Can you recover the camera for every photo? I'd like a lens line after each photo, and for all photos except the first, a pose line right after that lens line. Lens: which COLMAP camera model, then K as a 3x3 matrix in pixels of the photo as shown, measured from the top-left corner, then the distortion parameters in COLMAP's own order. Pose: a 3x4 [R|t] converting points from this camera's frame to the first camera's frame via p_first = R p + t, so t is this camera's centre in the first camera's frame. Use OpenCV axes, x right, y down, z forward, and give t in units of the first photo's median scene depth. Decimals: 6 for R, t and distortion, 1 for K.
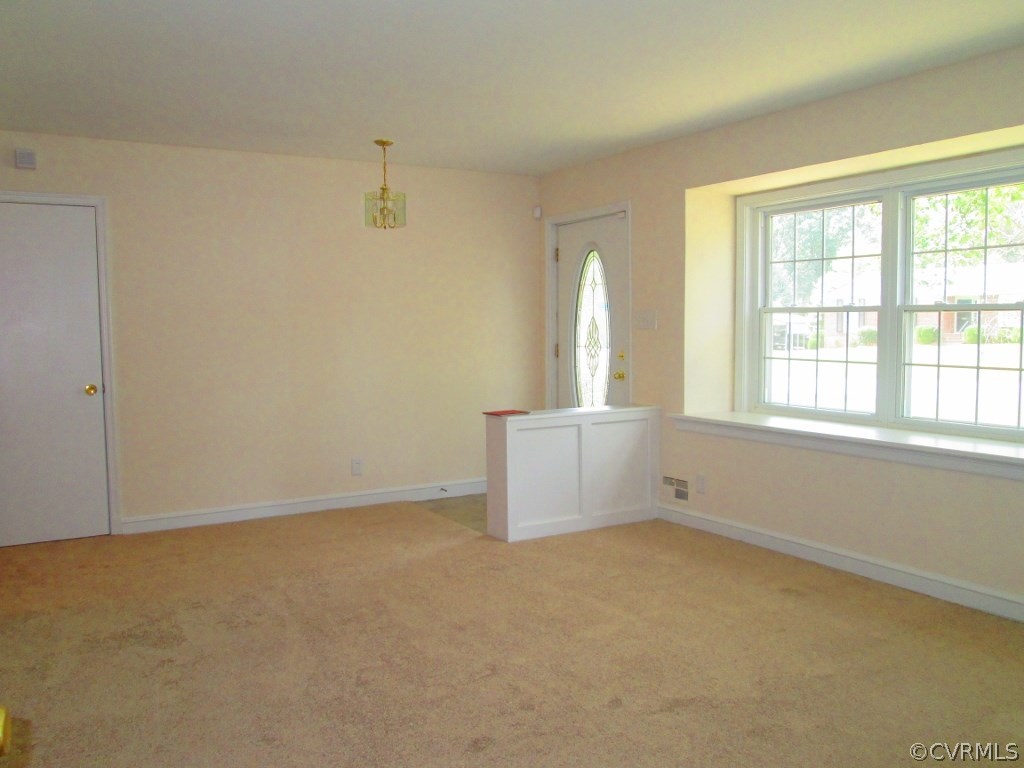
lens RADIAL K [[863.1, 0, 515.5], [0, 863.1, 382.9], [0, 0, 1]] dist [-0.023885, -0.002012]
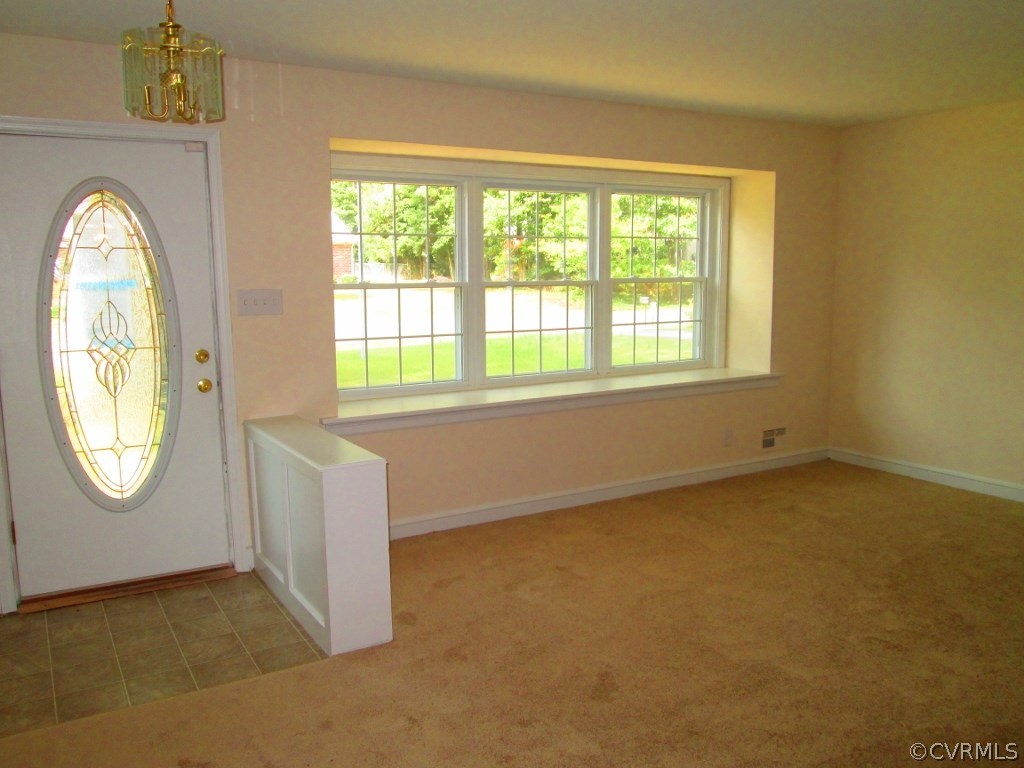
lens RADIAL K [[863.1, 0, 515.5], [0, 863.1, 382.9], [0, 0, 1]] dist [-0.023885, -0.002012]
pose [[0.002974, -0.103339, 0.994642, -0.741247], [0.100041, 0.989687, 0.102525, -0.073826], [-0.994979, 0.099200, 0.013281, 1.017074]]
